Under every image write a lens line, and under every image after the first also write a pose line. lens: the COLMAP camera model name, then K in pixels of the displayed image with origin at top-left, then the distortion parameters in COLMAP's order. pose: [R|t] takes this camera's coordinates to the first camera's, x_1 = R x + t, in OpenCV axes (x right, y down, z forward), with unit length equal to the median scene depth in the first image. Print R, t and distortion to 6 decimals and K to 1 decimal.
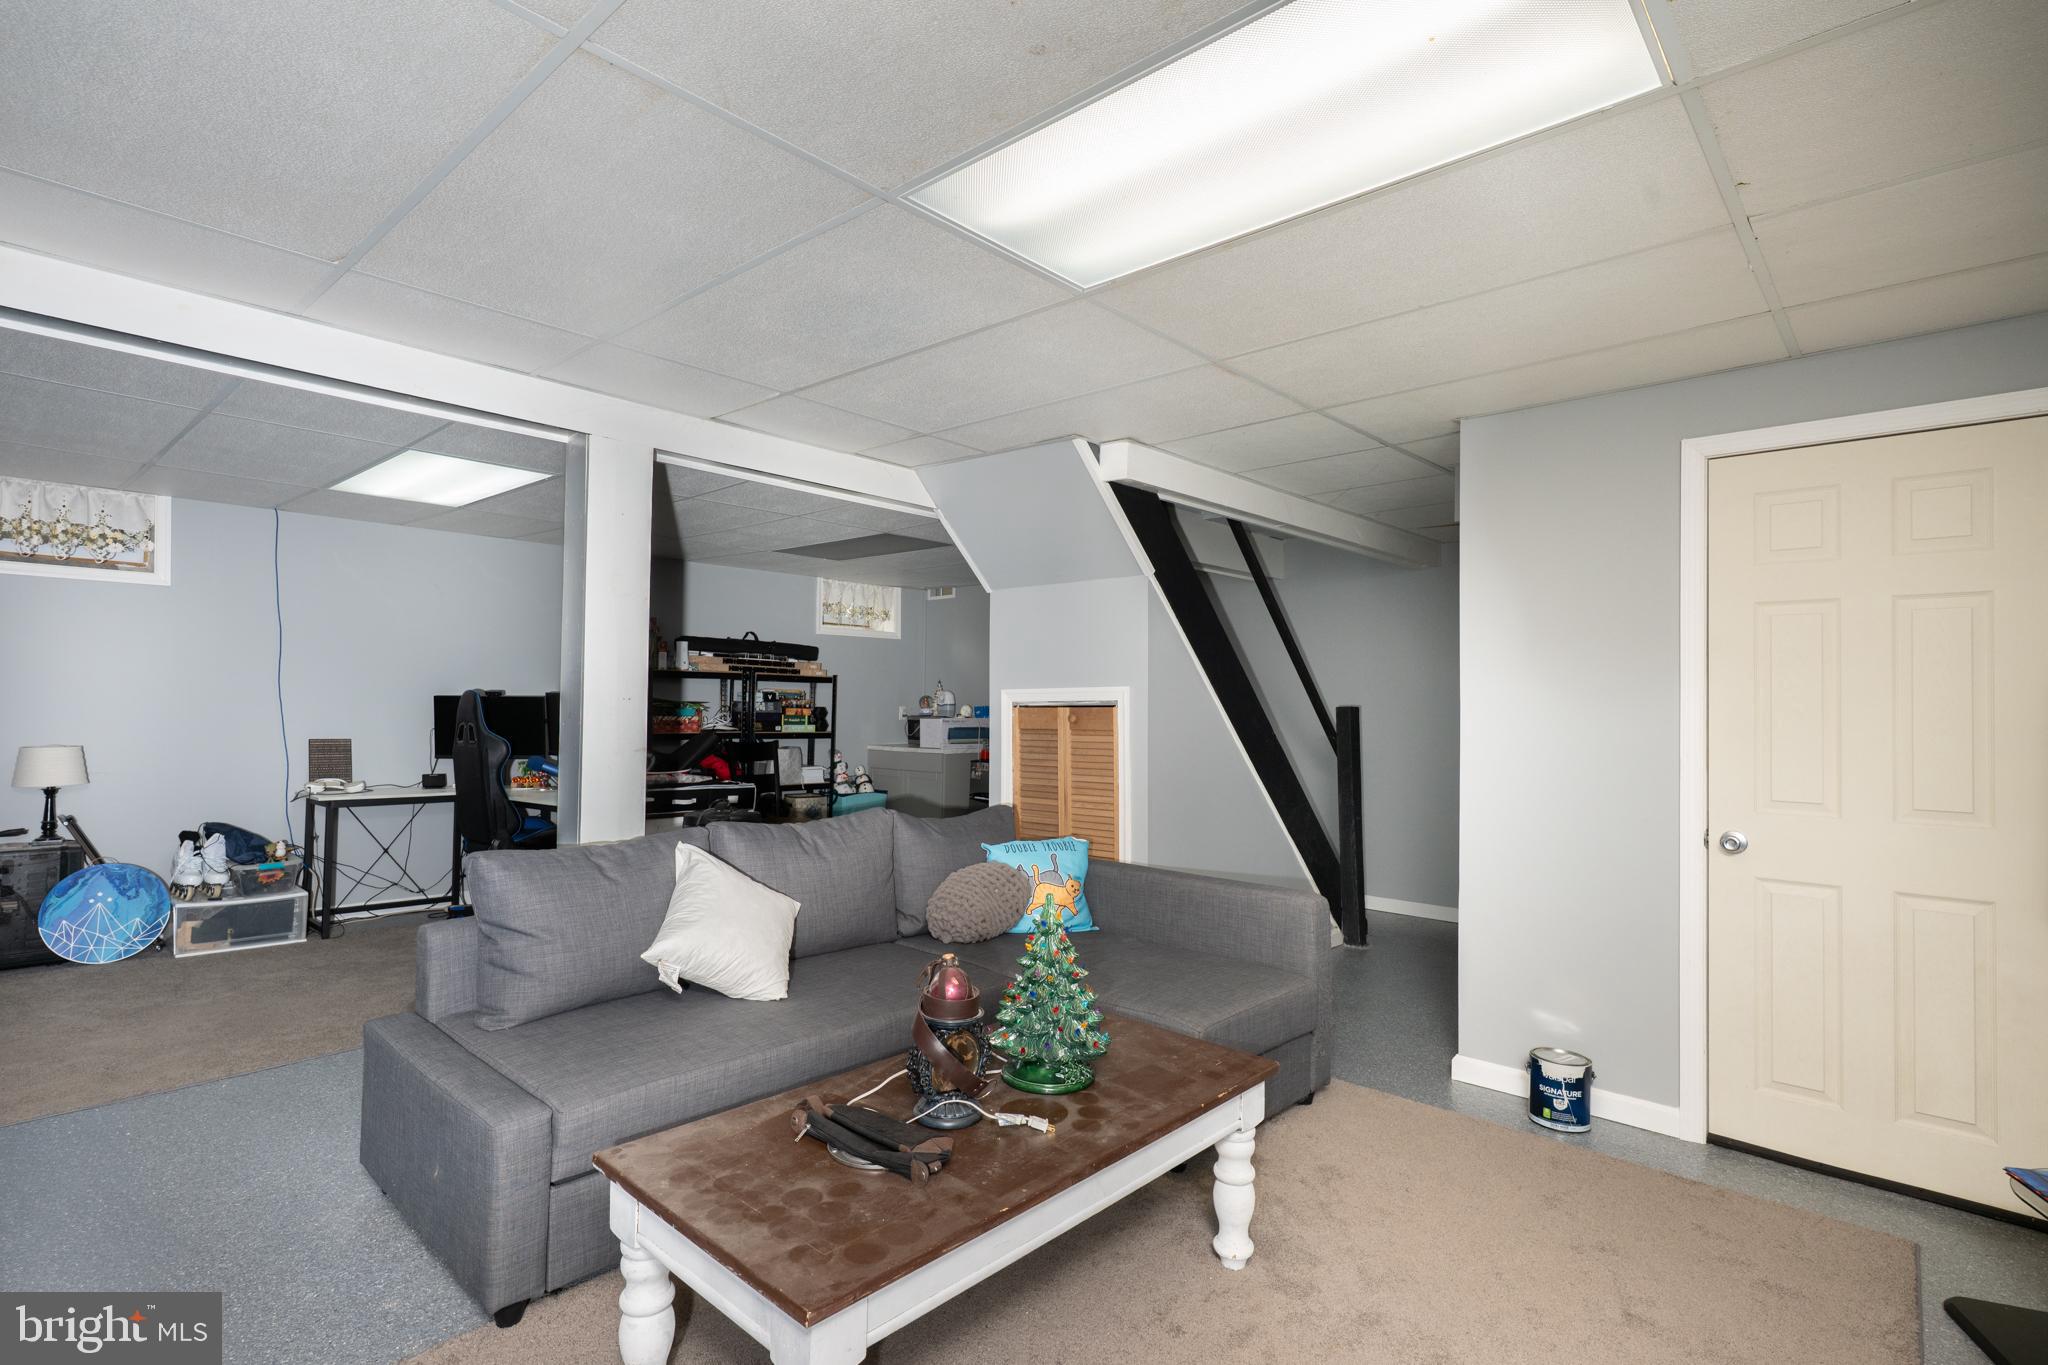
lens RADIAL K [[1017.5, 0, 999.5], [0, 1017.5, 692.1], [0, 0, 1]] dist [-0.017284, -0.000131]
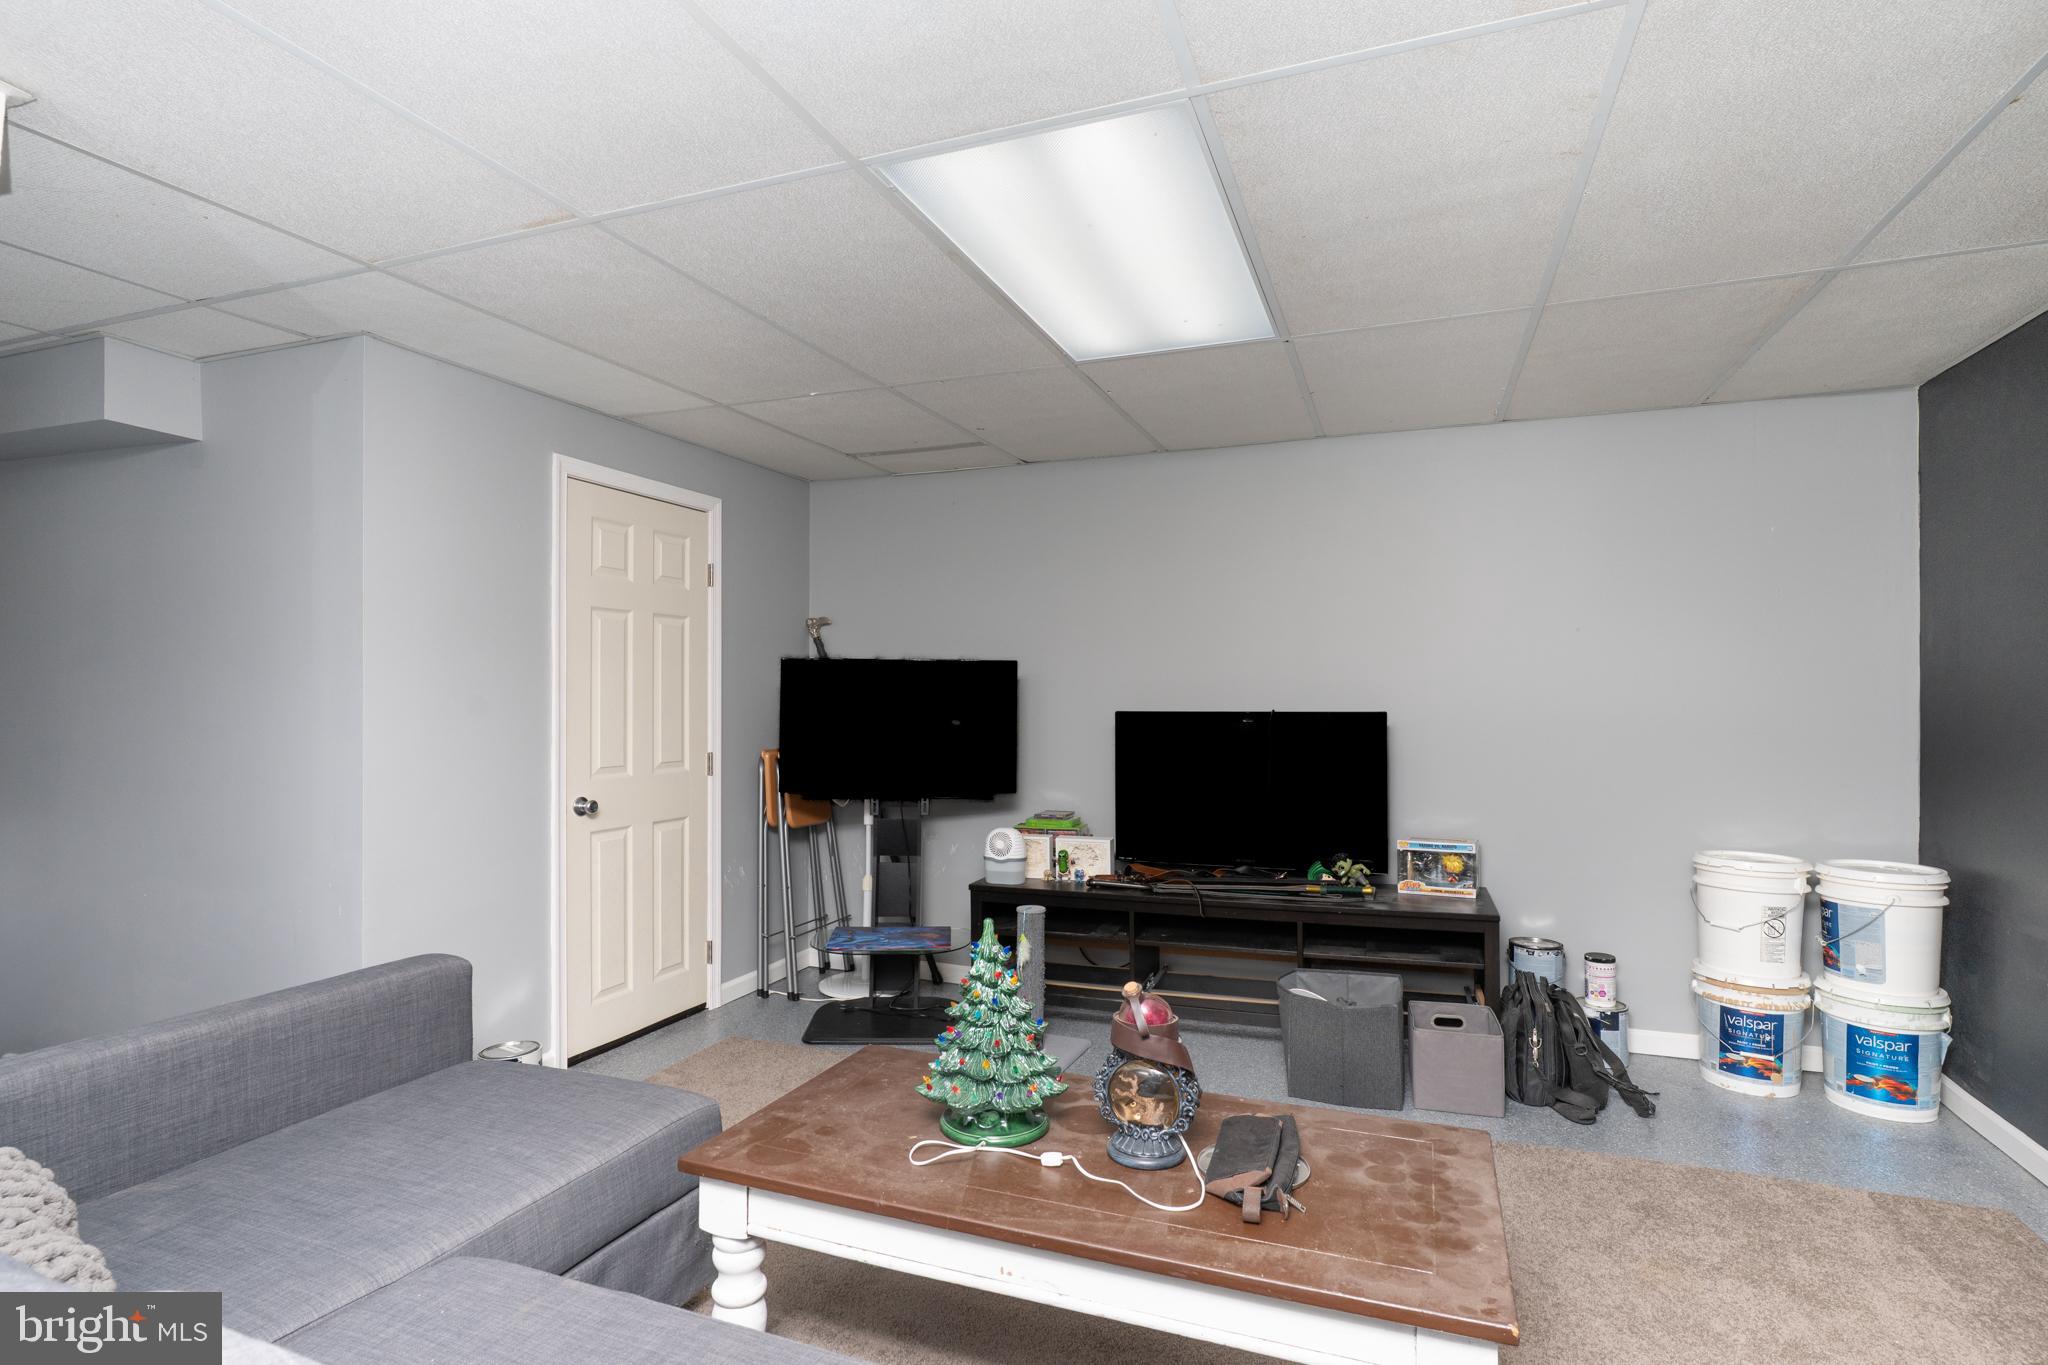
lens RADIAL K [[1017.5, 0, 999.5], [0, 1017.5, 692.1], [0, 0, 1]] dist [-0.017284, -0.000131]
pose [[-0.371327, -0.011779, 0.928427, -0.862498], [-0.017936, 0.999824, 0.005511, 0.001497], [-0.928329, -0.014606, -0.371473, 1.505397]]
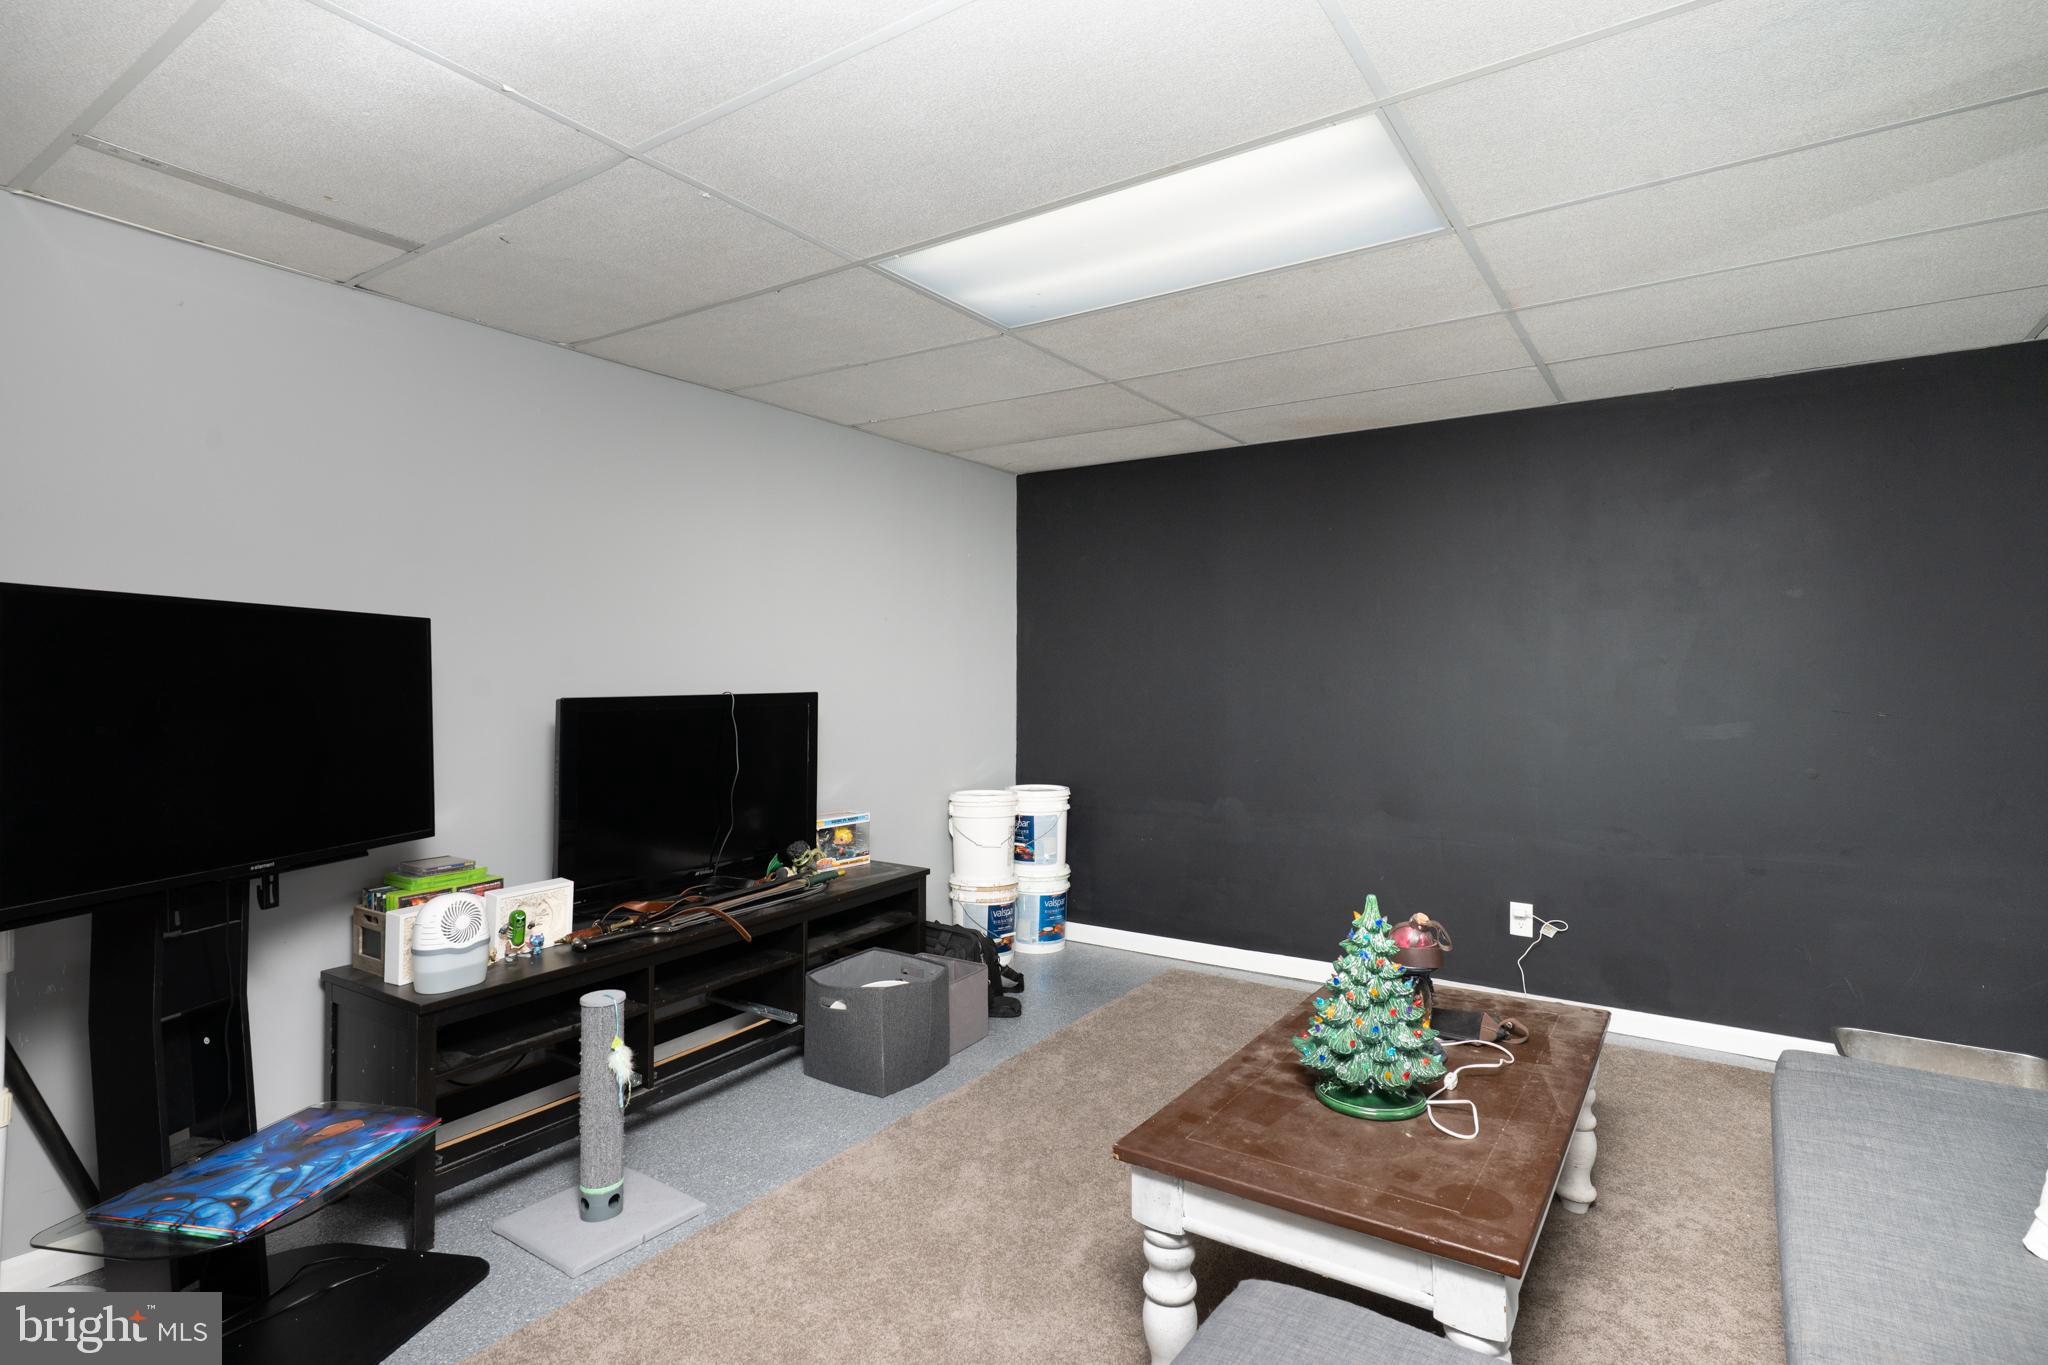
lens RADIAL K [[1051.9, 0, 1024.0], [0, 1051.9, 682.5], [0, 0, 1]] dist [-0.017148, -0.000075]
pose [[-0.987347, -0.010624, -0.158216, 0.556903], [-0.008655, 0.999876, -0.013129, 0.038583], [0.158335, -0.011593, -0.987317, 2.100388]]
